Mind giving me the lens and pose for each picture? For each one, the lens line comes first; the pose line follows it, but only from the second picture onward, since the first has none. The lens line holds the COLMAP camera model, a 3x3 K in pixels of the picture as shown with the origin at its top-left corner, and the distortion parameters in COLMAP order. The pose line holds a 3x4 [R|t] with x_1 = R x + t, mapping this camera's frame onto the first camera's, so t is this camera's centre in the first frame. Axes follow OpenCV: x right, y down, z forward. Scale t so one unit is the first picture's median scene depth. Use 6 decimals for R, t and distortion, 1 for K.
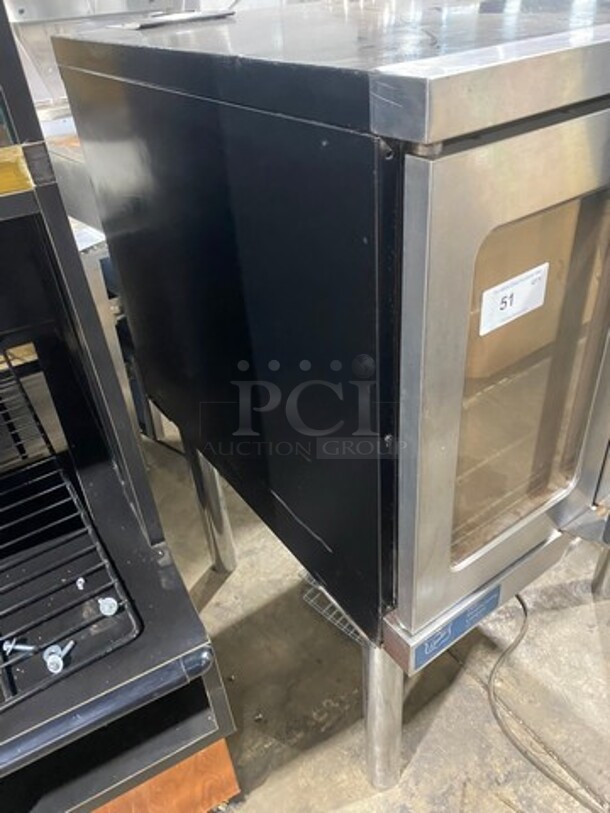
lens RADIAL K [[608.6, 0, 303.4], [0, 608.6, 362.4], [0, 0, 1]] dist [0.005890, 0.000441]
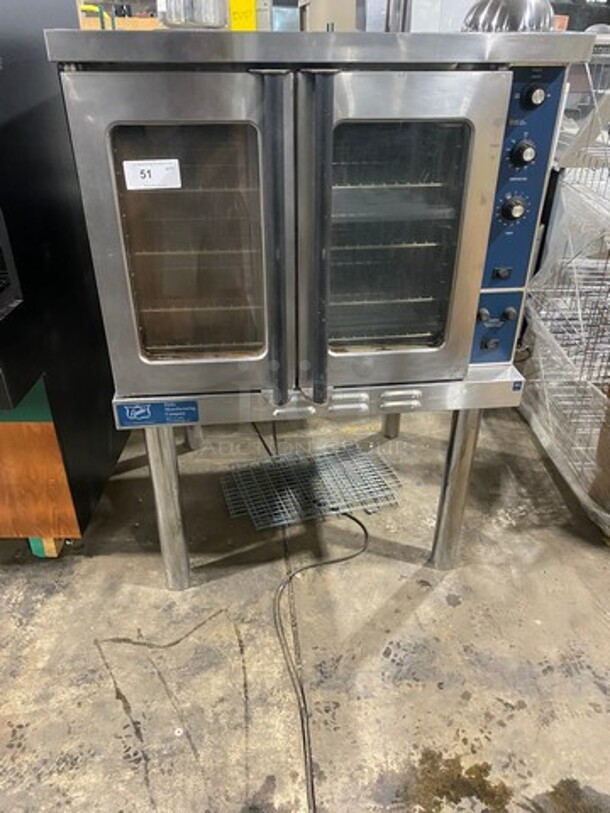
lens RADIAL K [[615.1, 0, 309.0], [0, 615.1, 366.1], [0, 0, 1]] dist [0.033758, -0.001554]
pose [[0.881861, 0.286082, -0.374804, 0.783616], [-0.308915, 0.951089, -0.000884, 0.141291], [0.356220, 0.116562, 0.927103, -0.215666]]
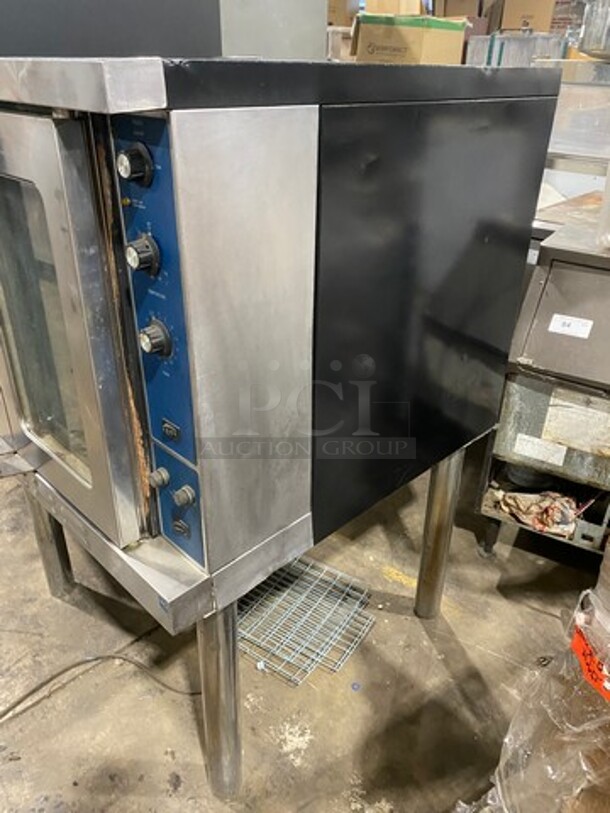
lens RADIAL K [[610.9, 0, 304.5], [0, 610.9, 385.8], [0, 0, 1]] dist [0.032573, -0.003451]
pose [[0.196818, 0.518590, -0.832062, 1.202779], [-0.560103, 0.756018, 0.338706, -0.467004], [0.804703, 0.399377, 0.439262, 0.676160]]
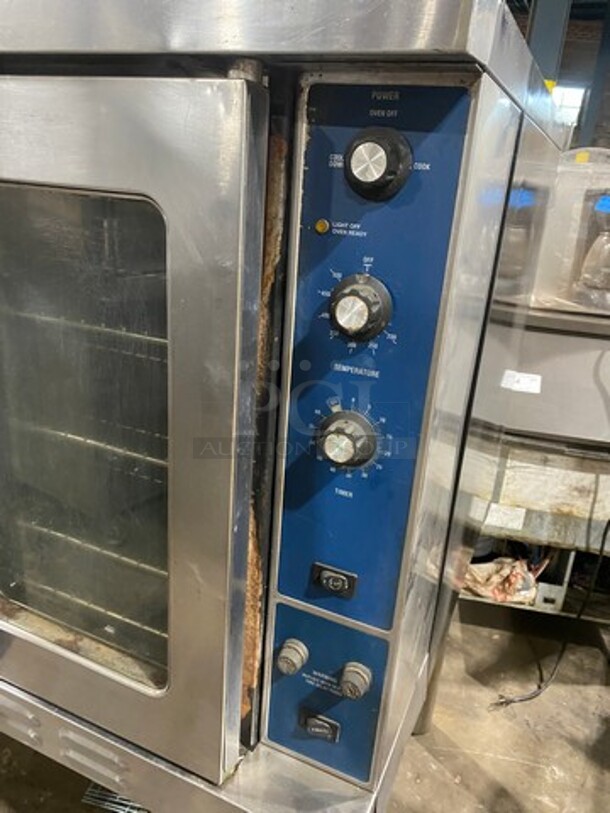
lens RADIAL K [[610.9, 0, 304.5], [0, 610.9, 385.8], [0, 0, 1]] dist [0.032573, -0.003451]
pose [[0.514299, 0.390599, -0.763498, 0.901804], [-0.555983, 0.829691, 0.049948, -0.240981], [0.652977, 0.398804, 0.643876, 0.523897]]
